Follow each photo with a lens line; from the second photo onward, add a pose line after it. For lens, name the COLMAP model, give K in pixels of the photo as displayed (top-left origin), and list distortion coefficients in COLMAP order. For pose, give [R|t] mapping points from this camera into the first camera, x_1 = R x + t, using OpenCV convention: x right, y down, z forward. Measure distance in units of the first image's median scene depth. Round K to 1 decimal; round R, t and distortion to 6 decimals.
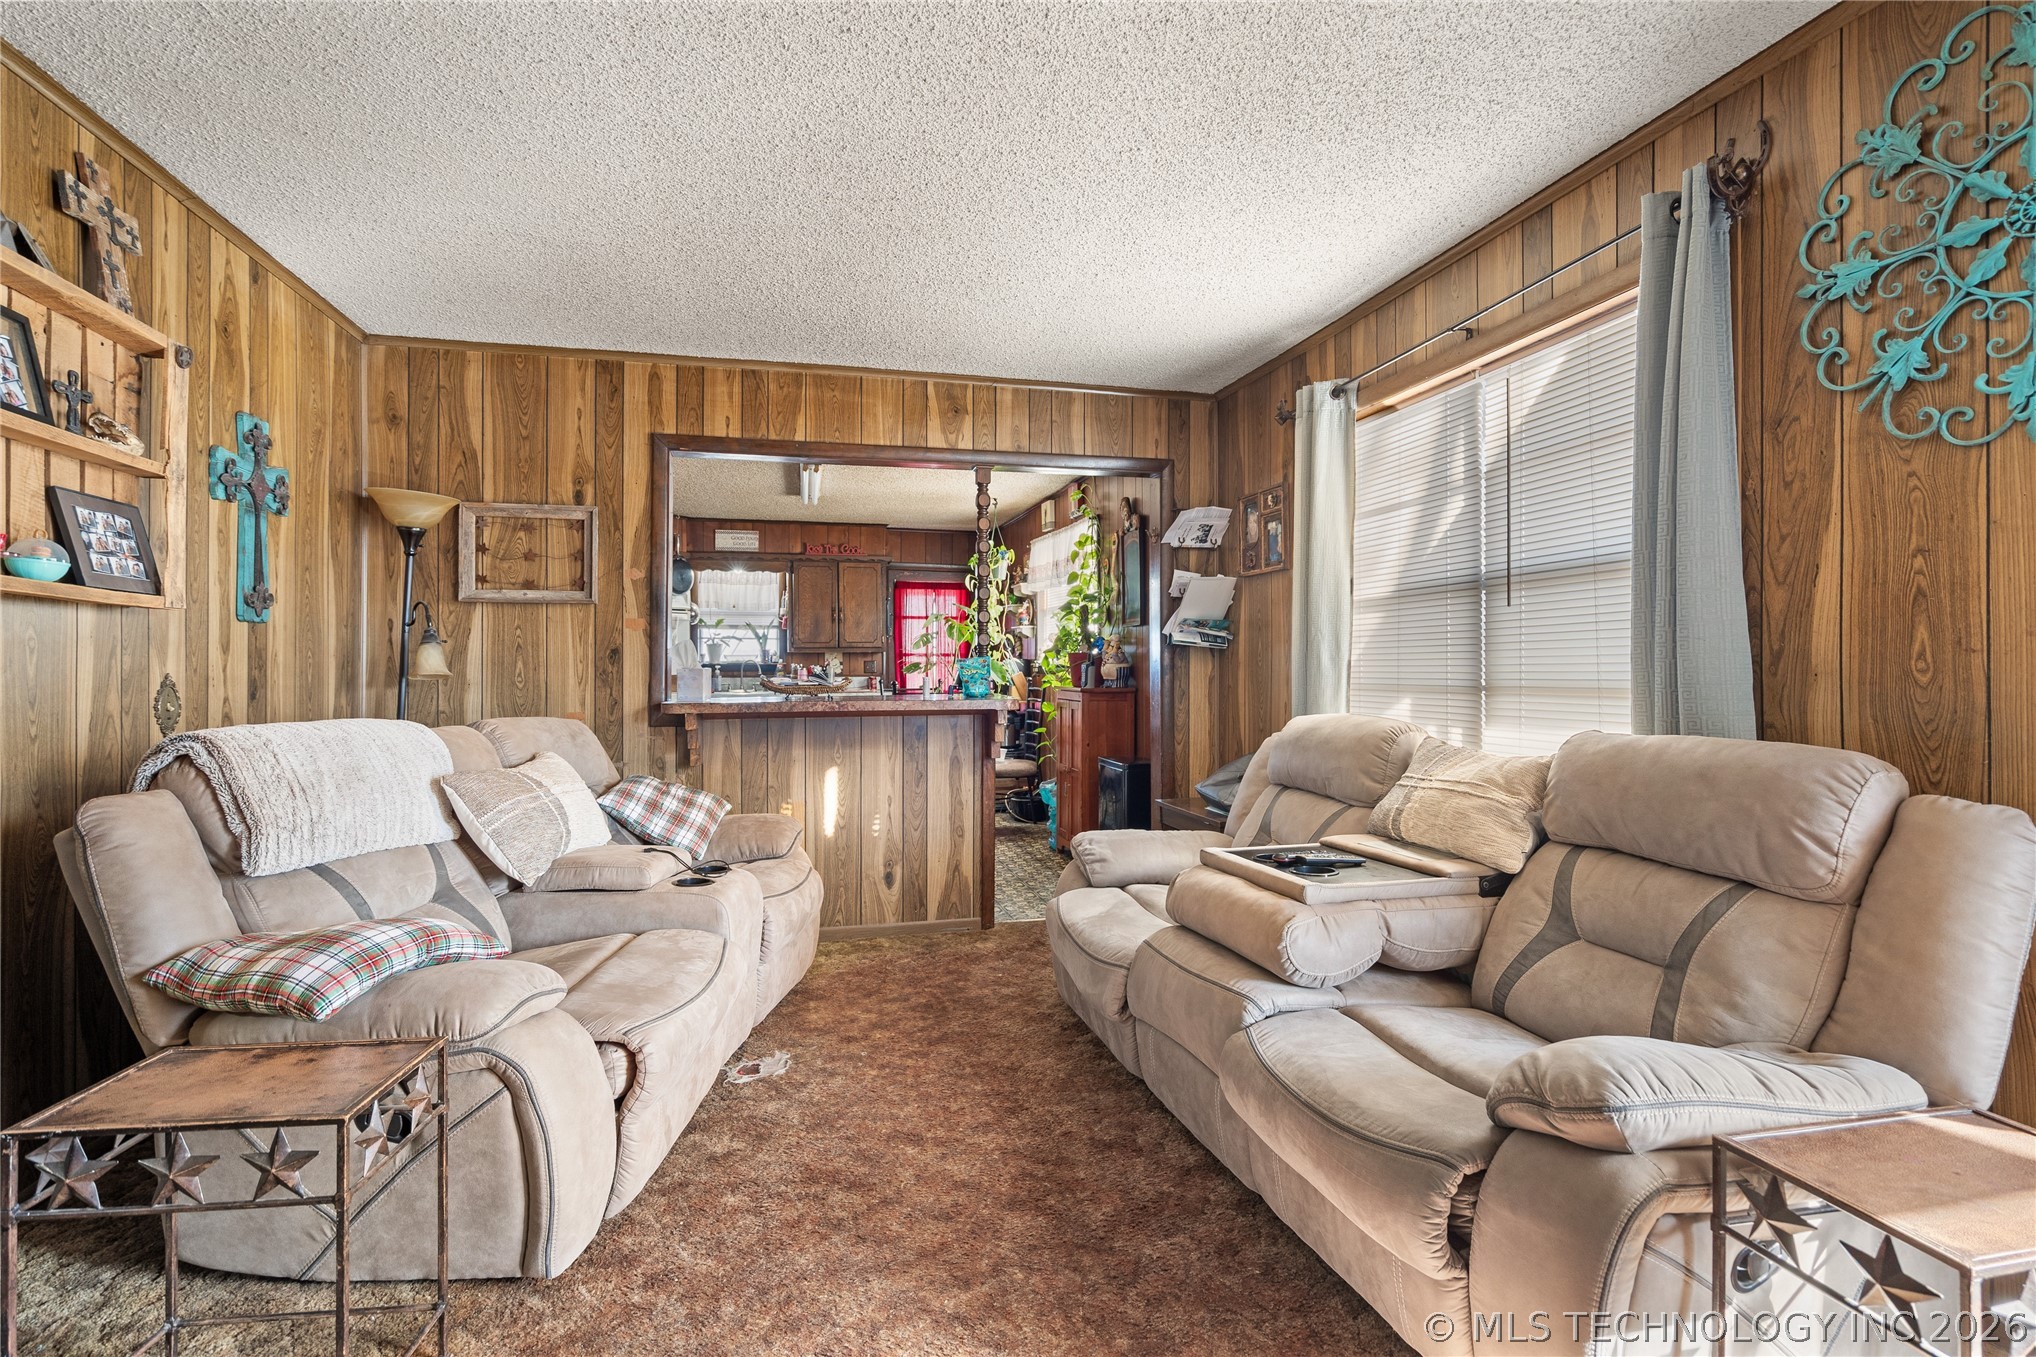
lens RADIAL K [[942.7, 0, 1013.1], [0, 942.7, 671.5], [0, 0, 1]] dist [0.001463, 0.000547]
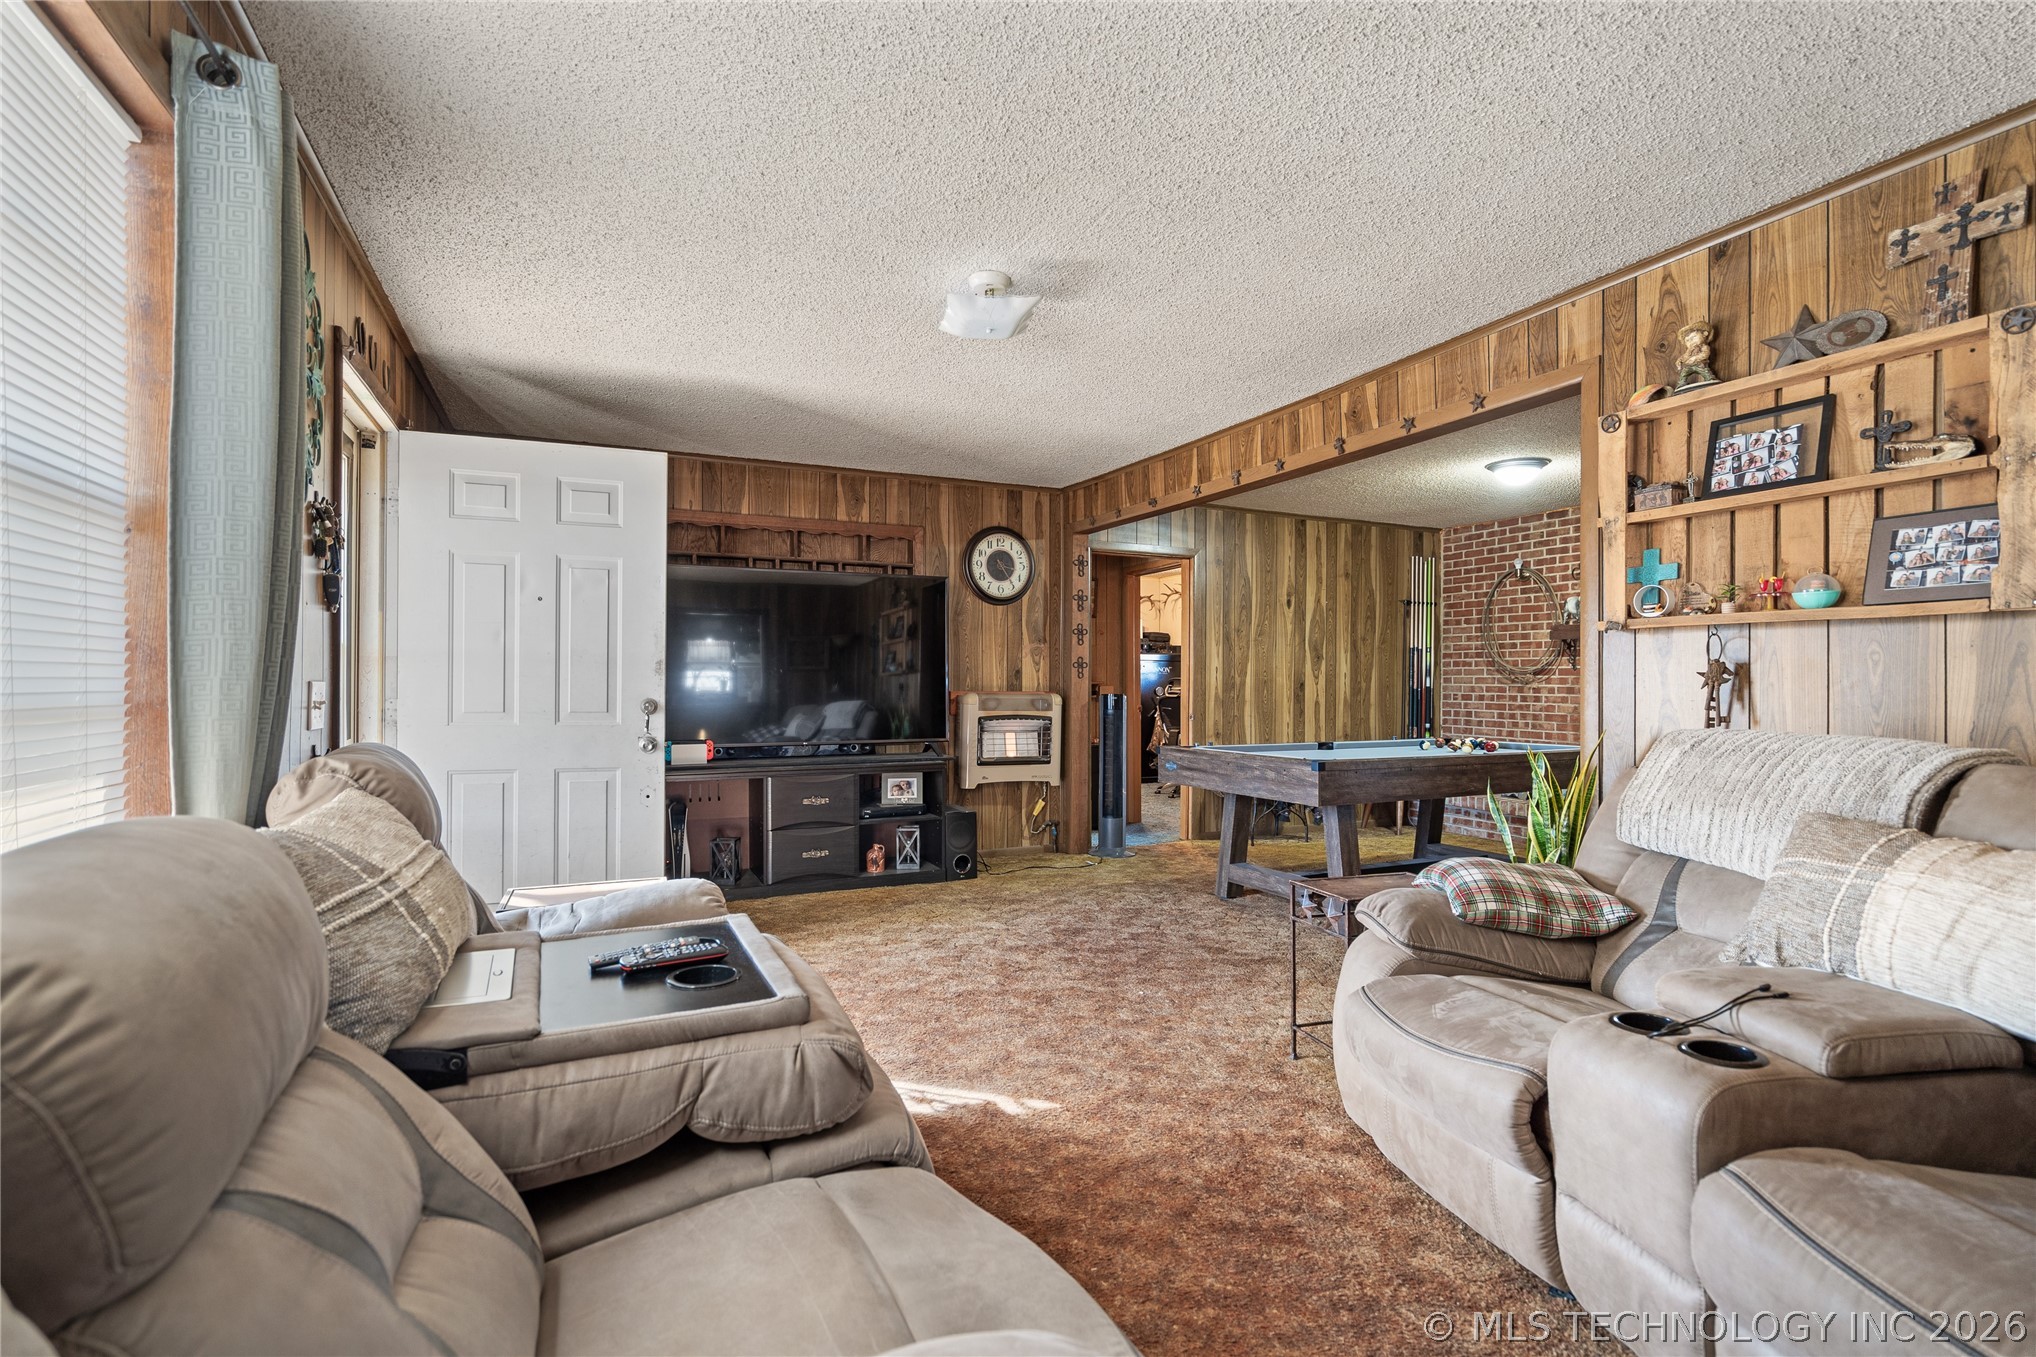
lens RADIAL K [[942.7, 0, 1011.3], [0, 942.7, 684.1], [0, 0, 1]] dist [0.001463, 0.000547]
pose [[-0.981822, 0.000066, -0.189803, 0.265356], [-0.000118, 1.000000, 0.000957, 0.004136], [0.189803, 0.000962, -0.981822, 2.217890]]
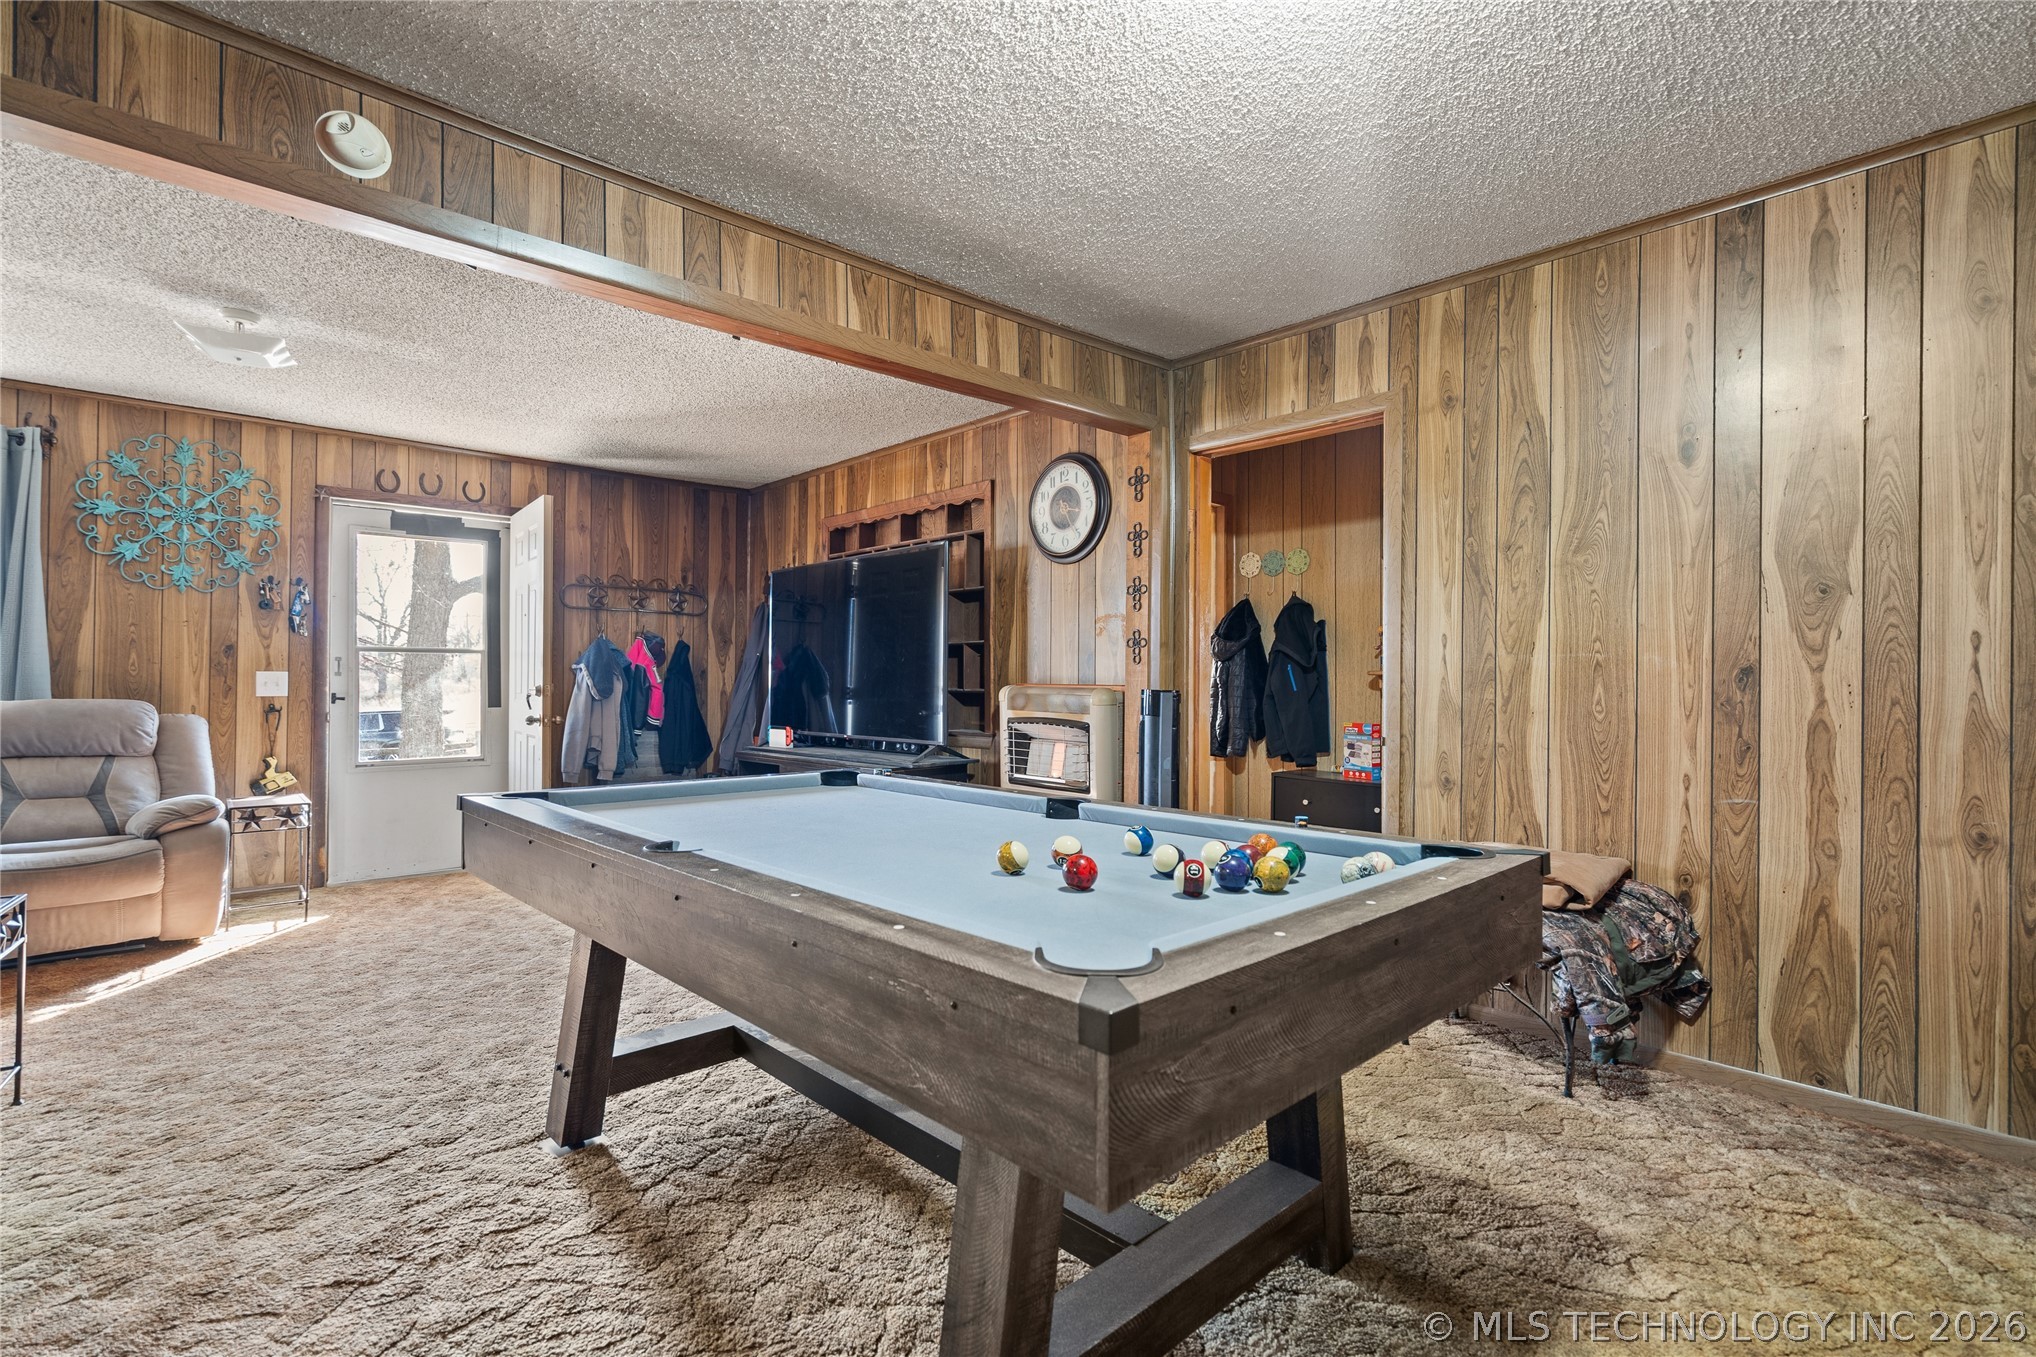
lens RADIAL K [[942.7, 0, 1000.3], [0, 942.7, 673.5], [0, 0, 1]] dist [0.001463, 0.000547]
pose [[-0.494012, 0.006706, 0.869429, -2.390989], [-0.001393, 0.999963, -0.008505, 0.026499], [-0.869454, -0.005413, -0.493985, 0.195405]]
